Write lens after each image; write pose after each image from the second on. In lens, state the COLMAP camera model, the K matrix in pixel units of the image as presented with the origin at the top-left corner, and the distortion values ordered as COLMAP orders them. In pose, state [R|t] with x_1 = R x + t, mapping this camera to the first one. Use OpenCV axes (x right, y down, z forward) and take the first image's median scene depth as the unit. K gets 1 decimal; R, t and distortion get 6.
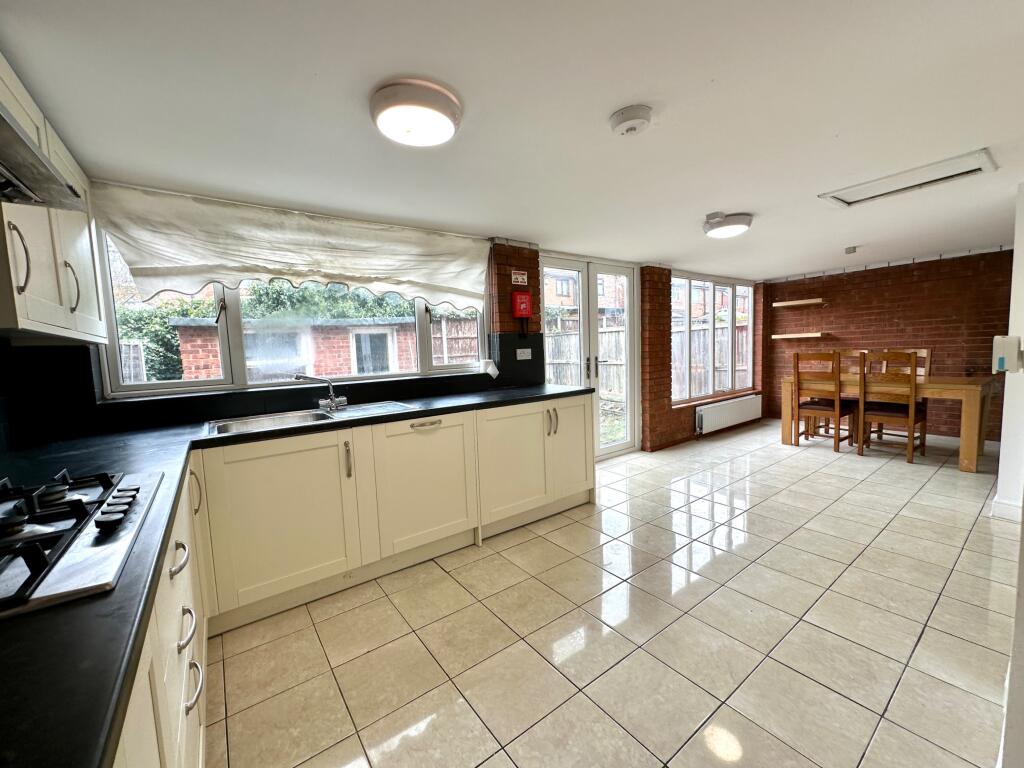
lens RADIAL K [[413.0, 0, 517.7], [0, 413.0, 383.2], [0, 0, 1]] dist [-0.000170, -0.000056]
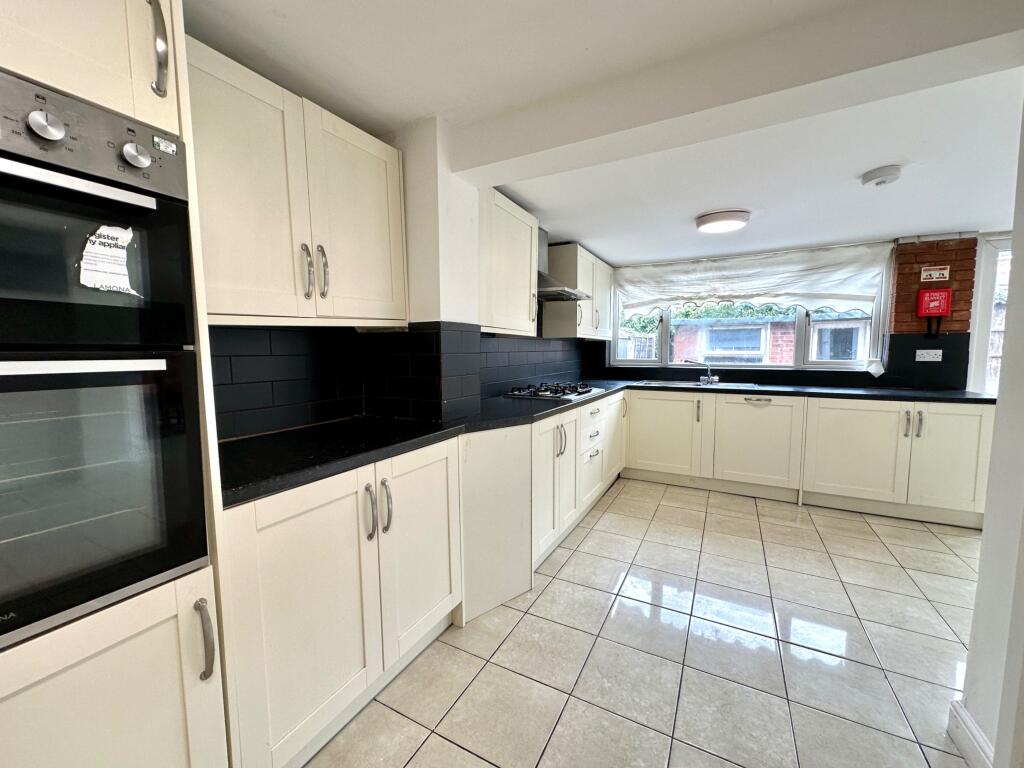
lens RADIAL K [[413.0, 0, 511.4], [0, 413.0, 386.1], [0, 0, 1]] dist [-0.000170, -0.000056]
pose [[0.431289, 0.117897, -0.894478, 0.575678], [-0.091298, 0.992039, 0.086736, 0.004855], [0.897583, 0.044256, 0.438619, -0.329451]]
